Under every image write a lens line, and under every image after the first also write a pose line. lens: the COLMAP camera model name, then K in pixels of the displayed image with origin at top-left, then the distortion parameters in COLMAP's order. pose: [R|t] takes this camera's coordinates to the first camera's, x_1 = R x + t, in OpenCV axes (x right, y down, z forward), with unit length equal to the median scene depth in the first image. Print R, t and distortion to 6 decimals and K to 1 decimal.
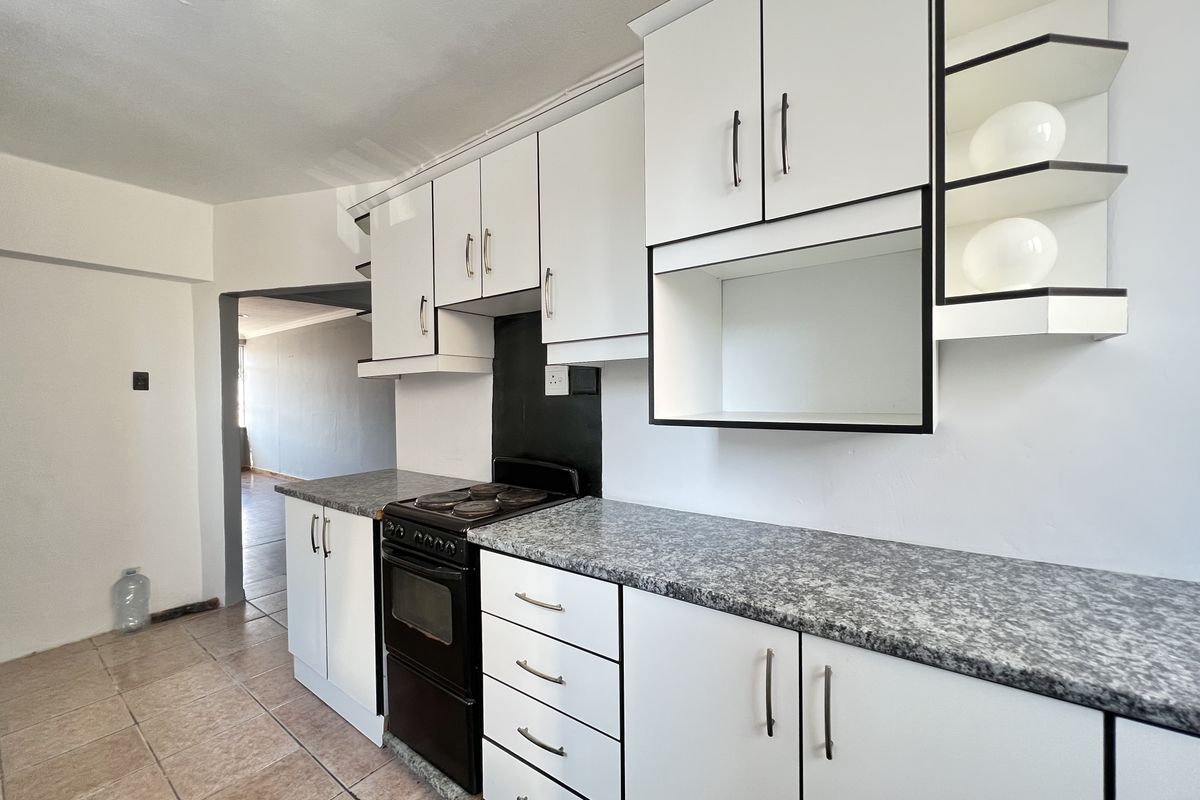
lens RADIAL K [[481.4, 0, 599.0], [0, 481.4, 405.1], [0, 0, 1]] dist [0.000425, 0.000559]
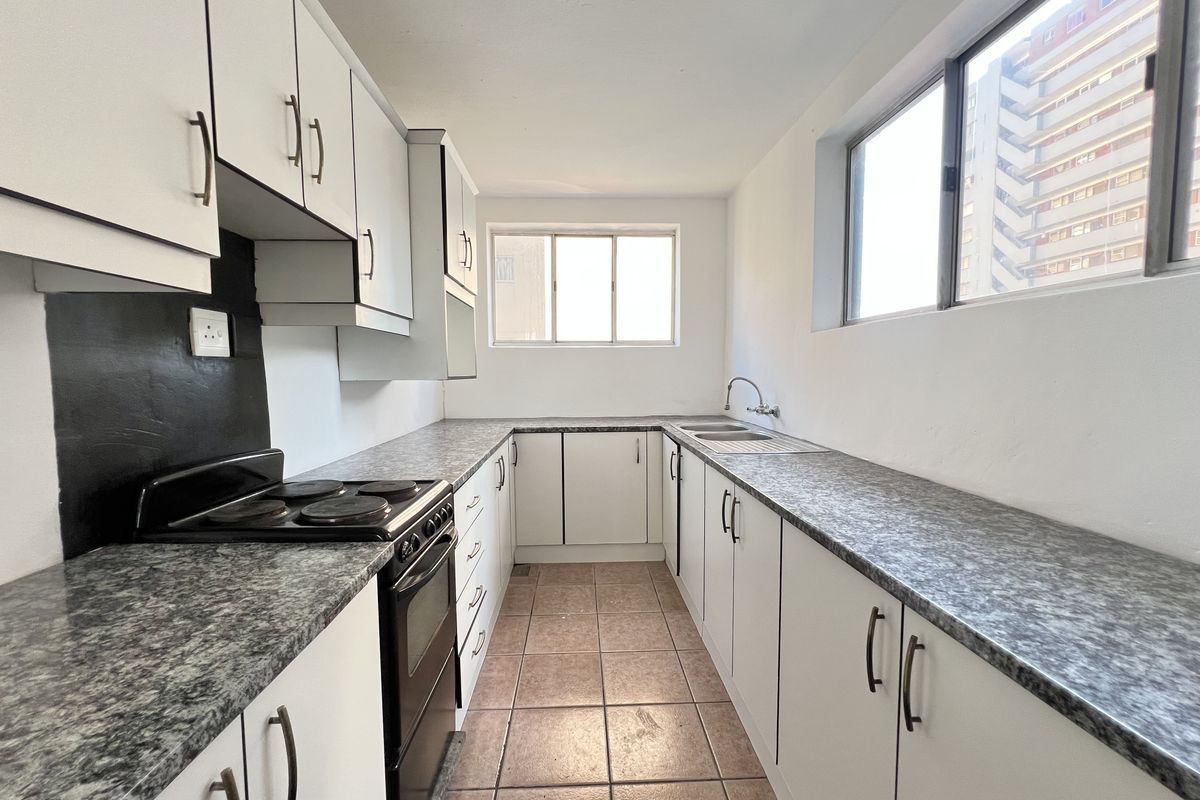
lens RADIAL K [[481.4, 0, 599.0], [0, 481.4, 405.1], [0, 0, 1]] dist [0.000425, 0.000559]
pose [[-0.638884, -0.041562, 0.768180, -0.429320], [0.026521, 0.996756, 0.075986, 0.012874], [-0.768846, 0.068919, -0.635709, 0.663476]]
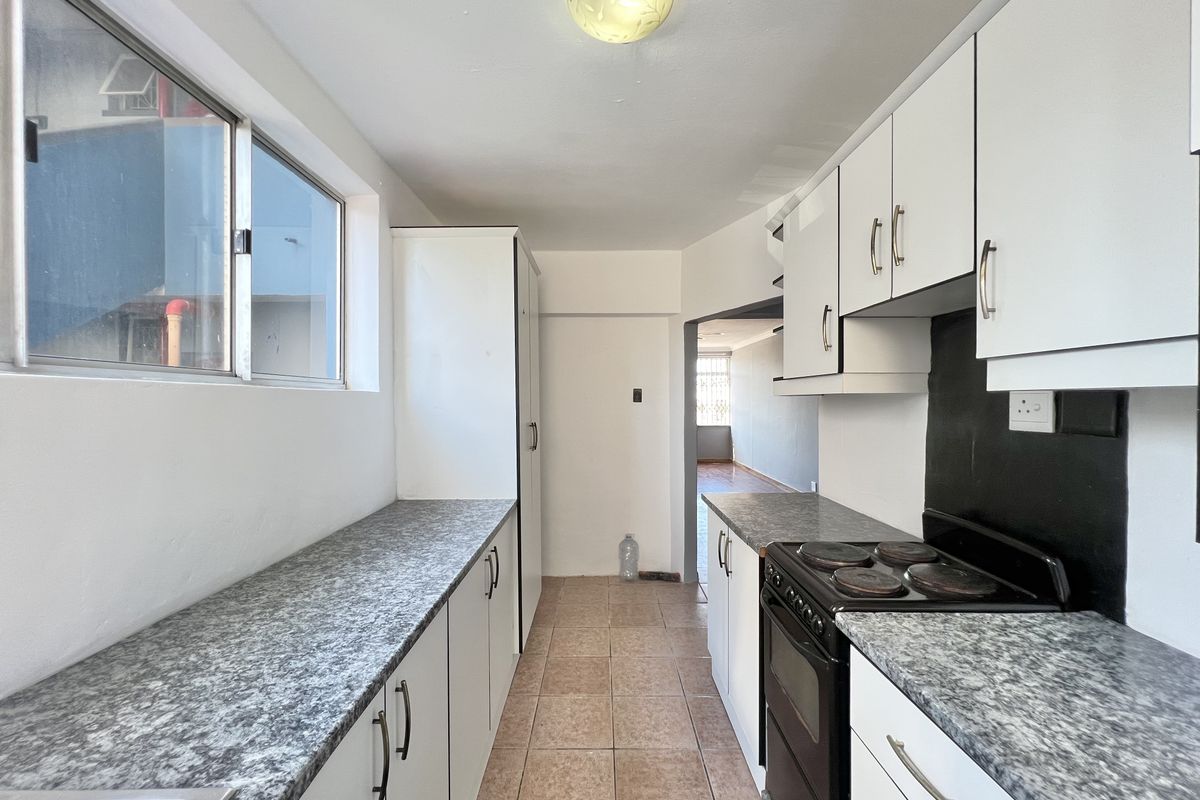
lens RADIAL K [[481.4, 0, 599.0], [0, 481.4, 405.1], [0, 0, 1]] dist [0.000425, 0.000559]
pose [[0.597572, 0.019857, -0.801570, 0.083655], [-0.018905, 0.999764, 0.010673, -0.054003], [0.801593, 0.008776, 0.597806, 0.178593]]
